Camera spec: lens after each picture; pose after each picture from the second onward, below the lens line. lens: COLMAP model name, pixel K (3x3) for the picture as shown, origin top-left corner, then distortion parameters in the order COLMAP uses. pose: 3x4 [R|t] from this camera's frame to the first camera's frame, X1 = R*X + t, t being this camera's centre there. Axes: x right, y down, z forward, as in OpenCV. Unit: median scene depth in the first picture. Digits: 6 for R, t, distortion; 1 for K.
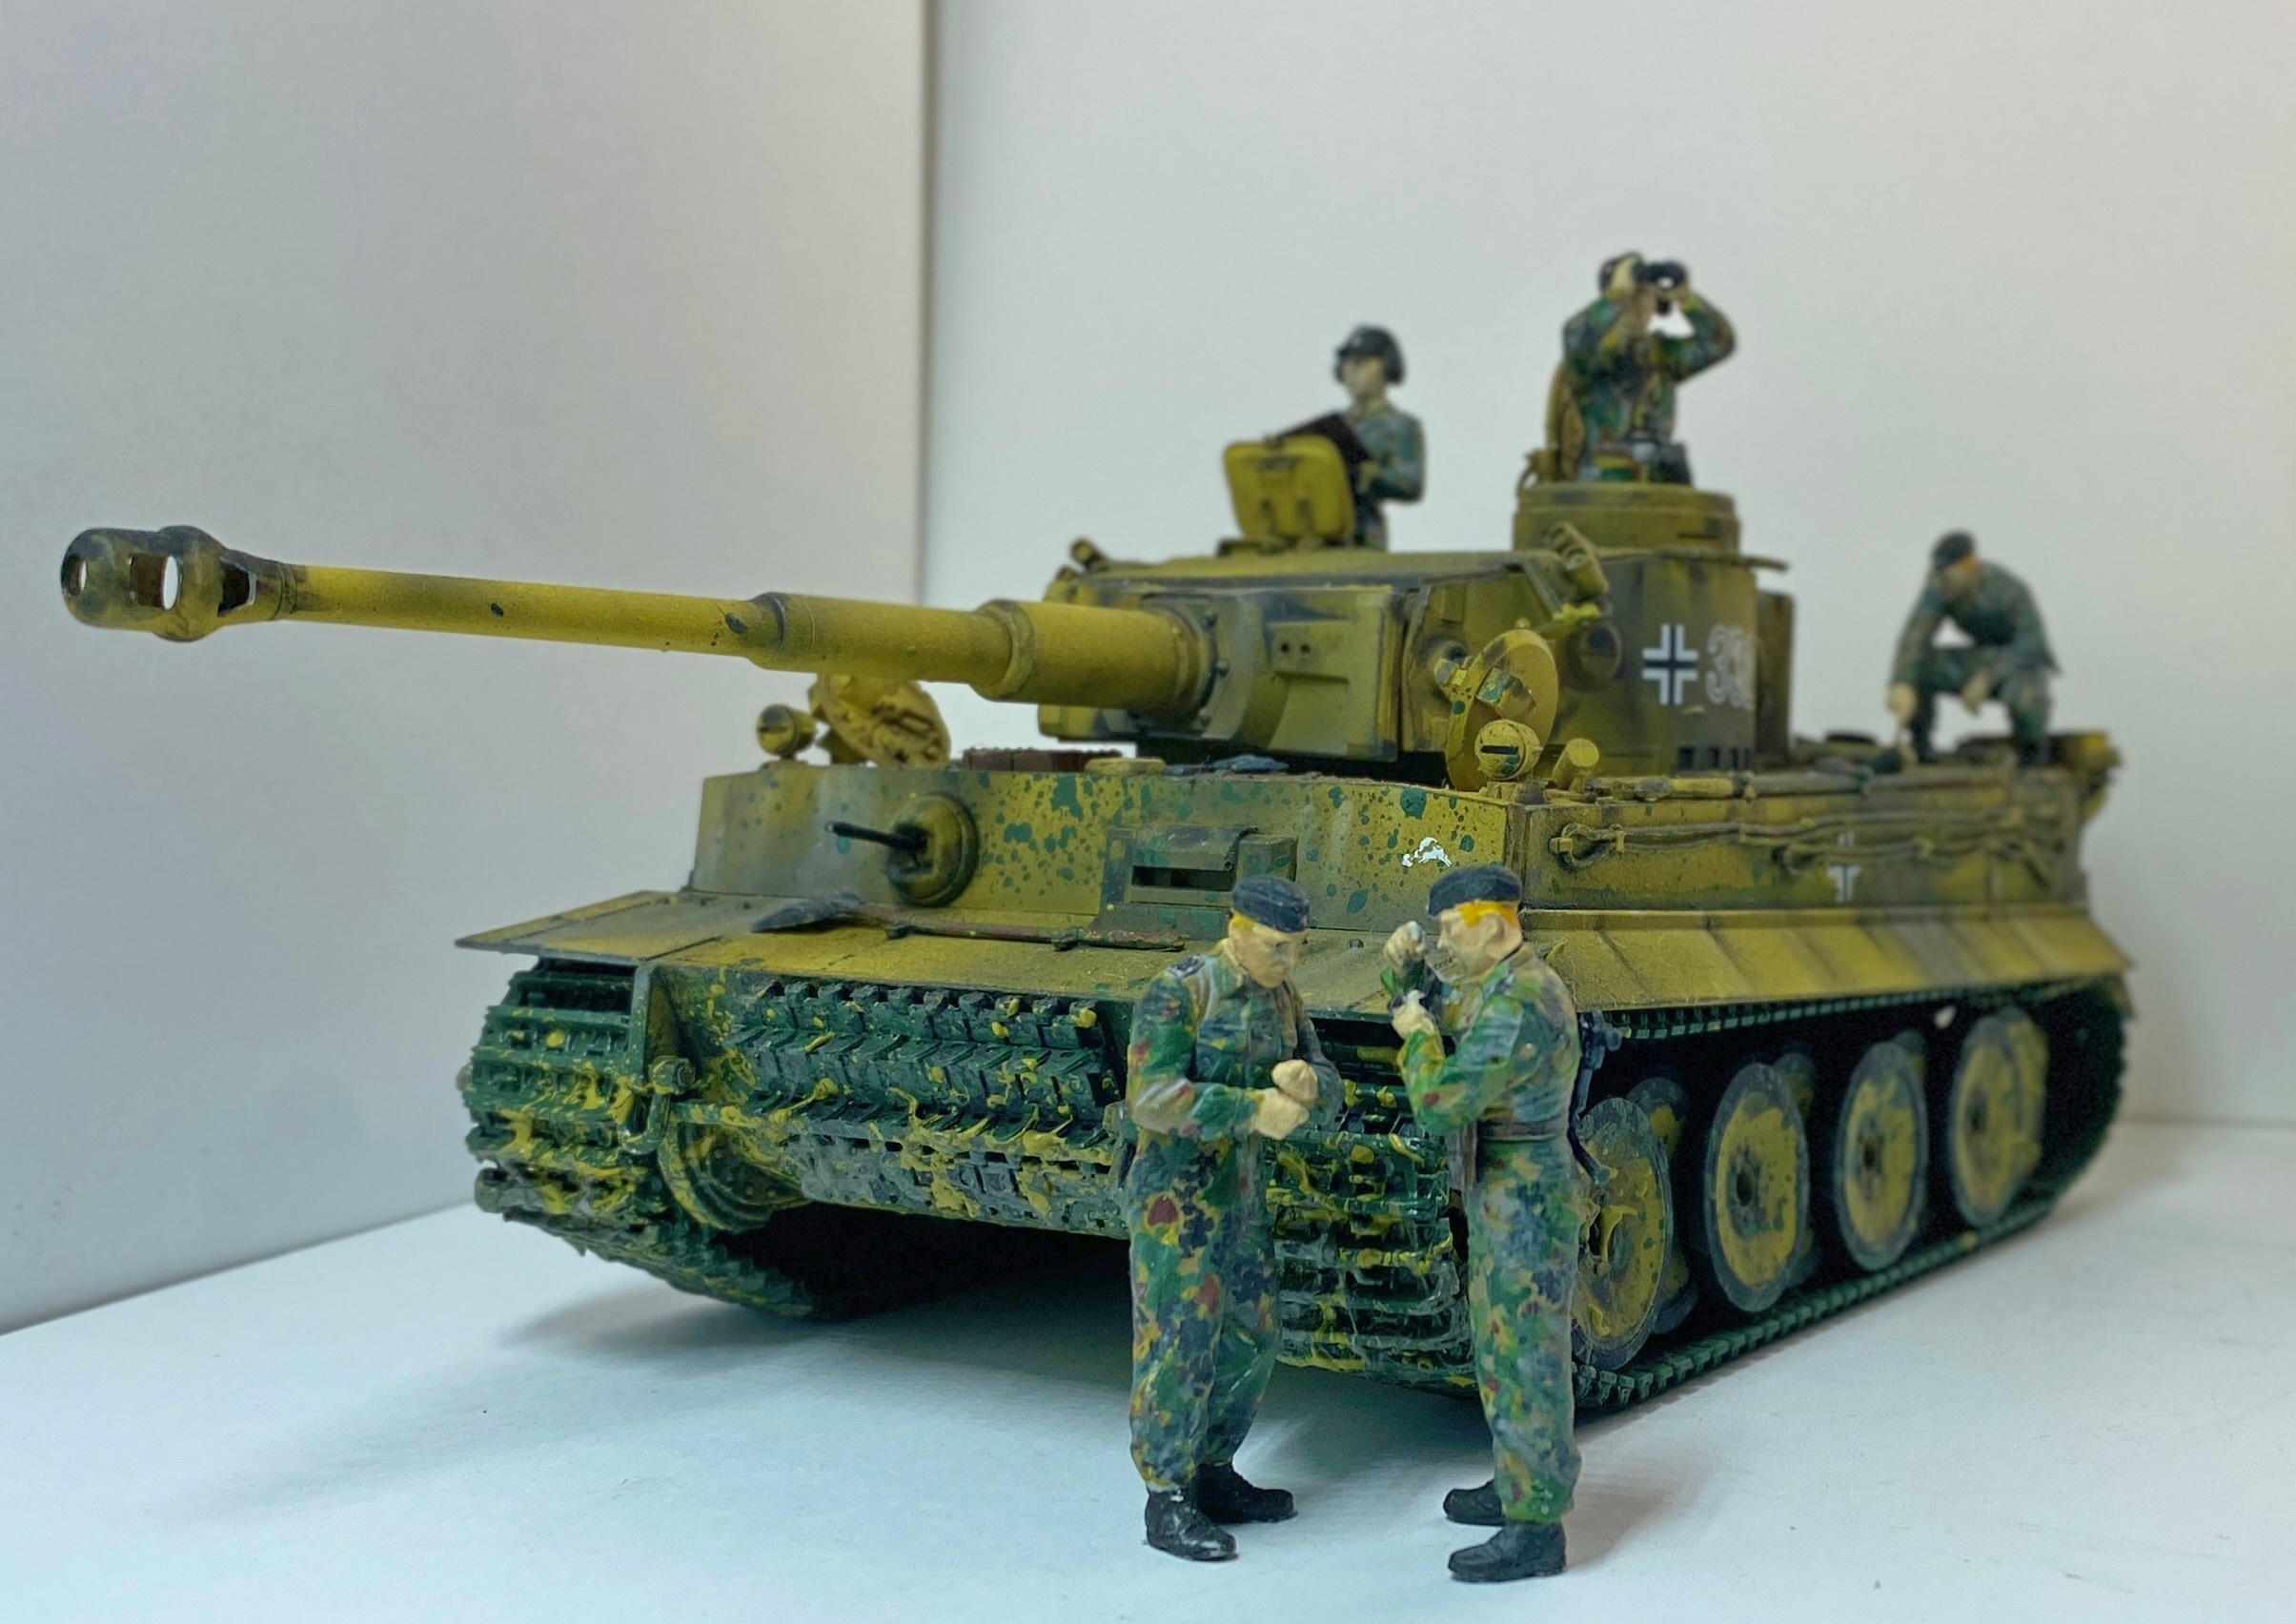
lens RADIAL K [[1983.5, 0, 1147.2], [0, 1983.5, 814.6], [0, 0, 1]] dist [0.023066, 0.000508]
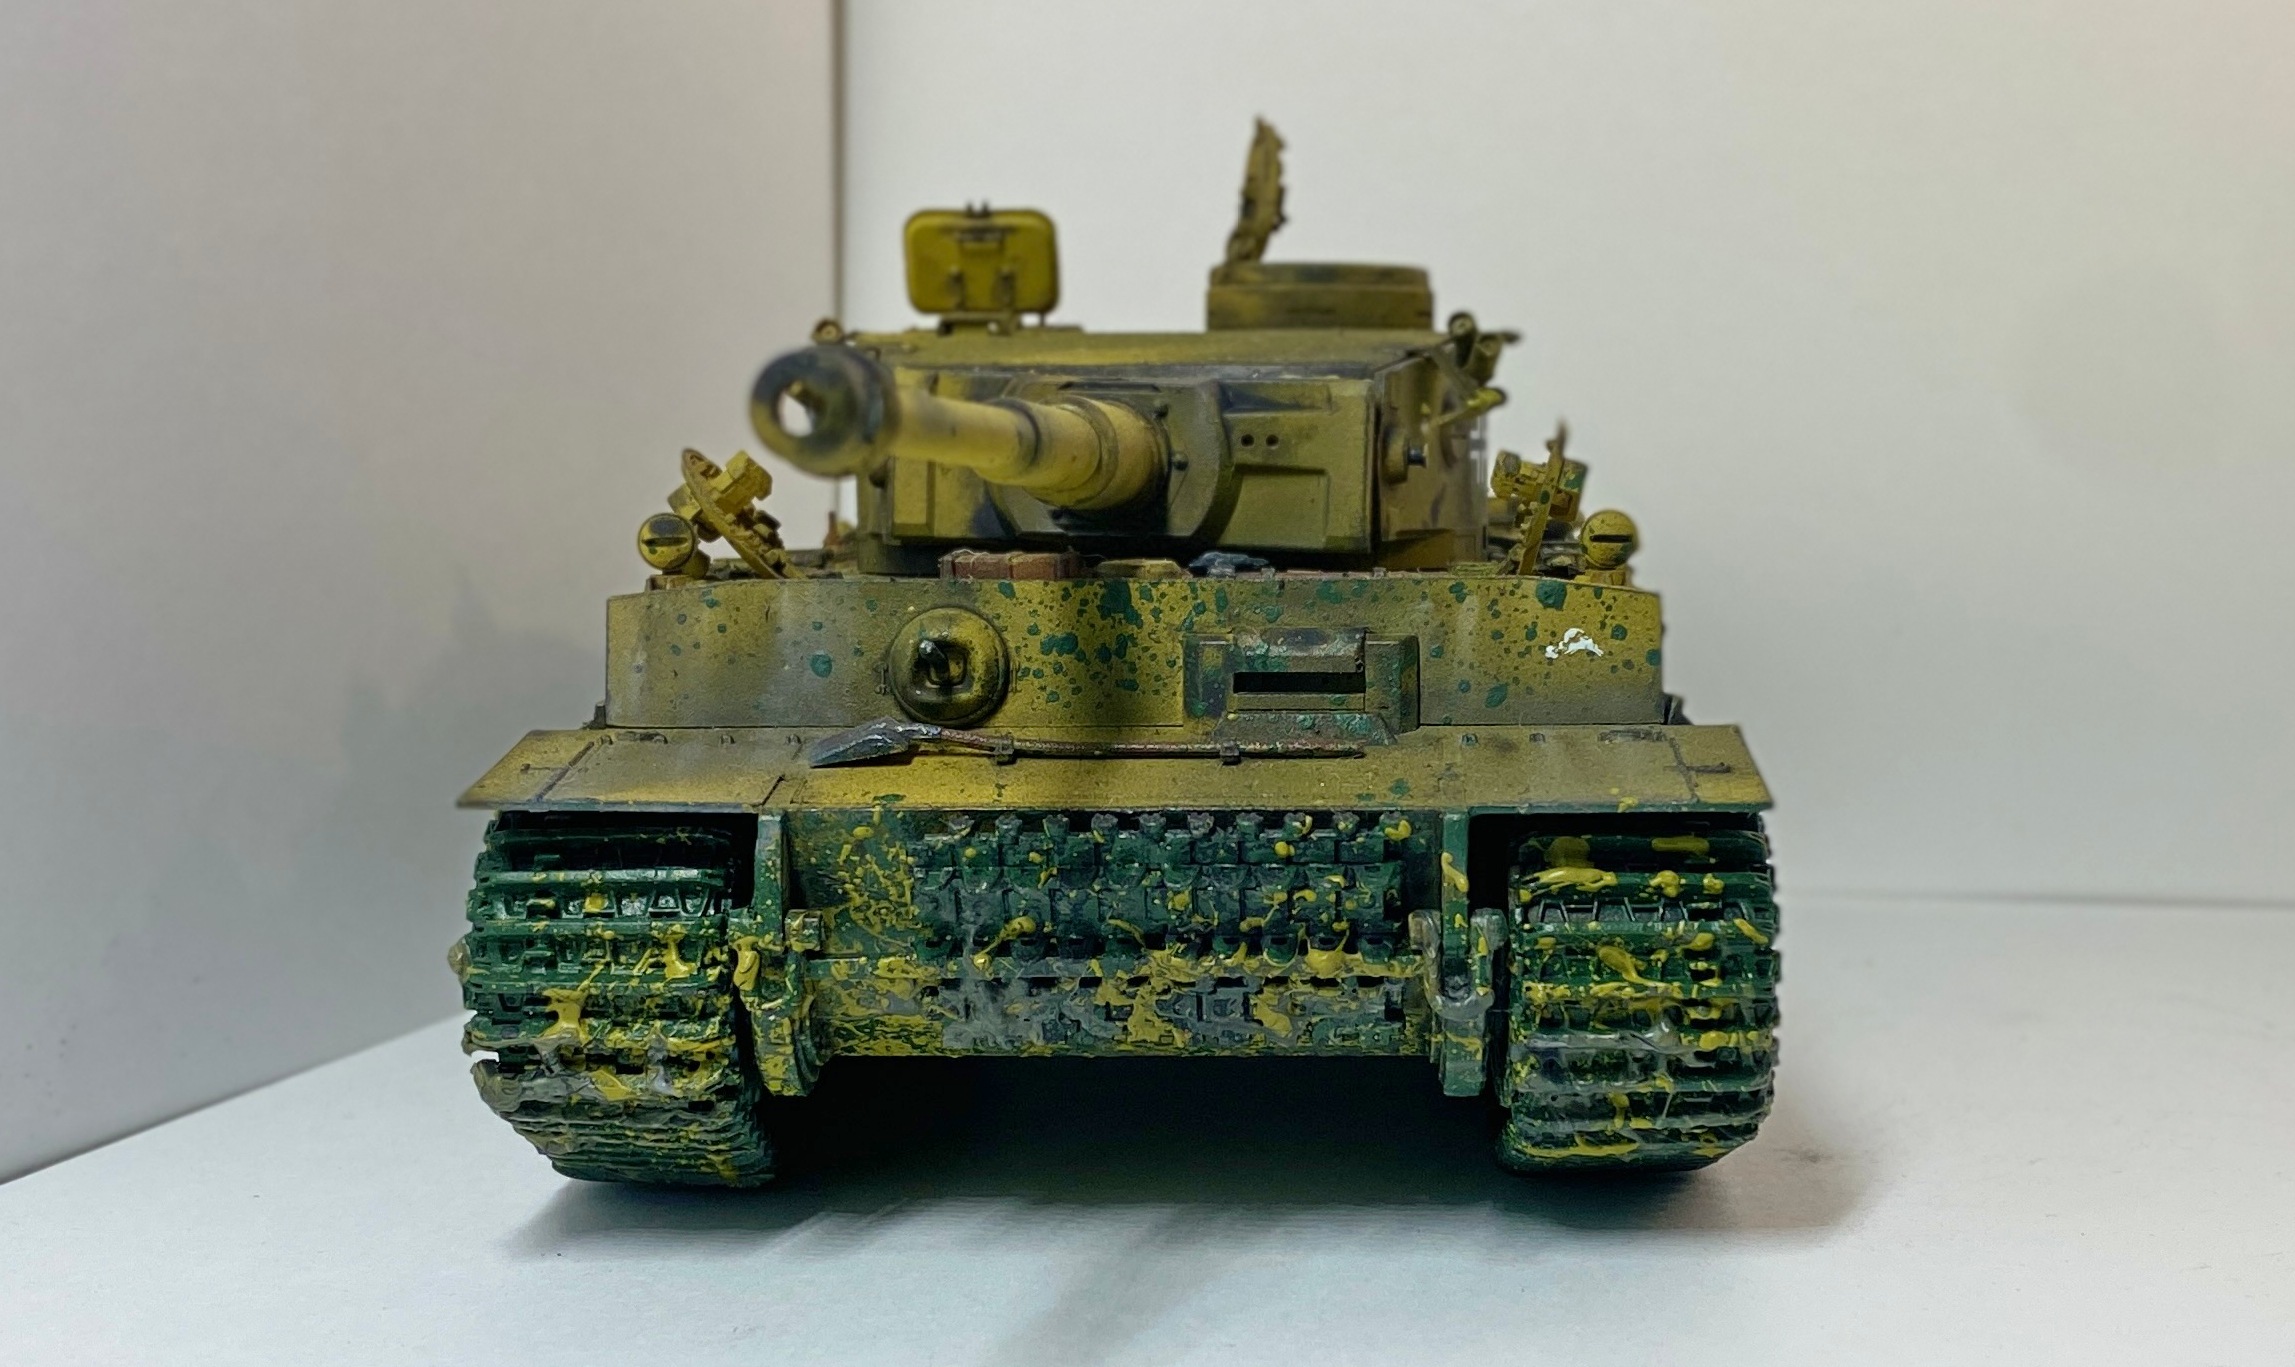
lens RADIAL K [[2117.1, 0, 1146.9], [0, 2117.1, 690.9], [0, 0, 1]] dist [0.071823, 0.000000]
pose [[0.952933, -0.056412, 0.297885, -0.372729], [0.043629, 0.997826, 0.049396, -0.018840], [-0.300024, -0.034075, 0.953323, 0.032600]]
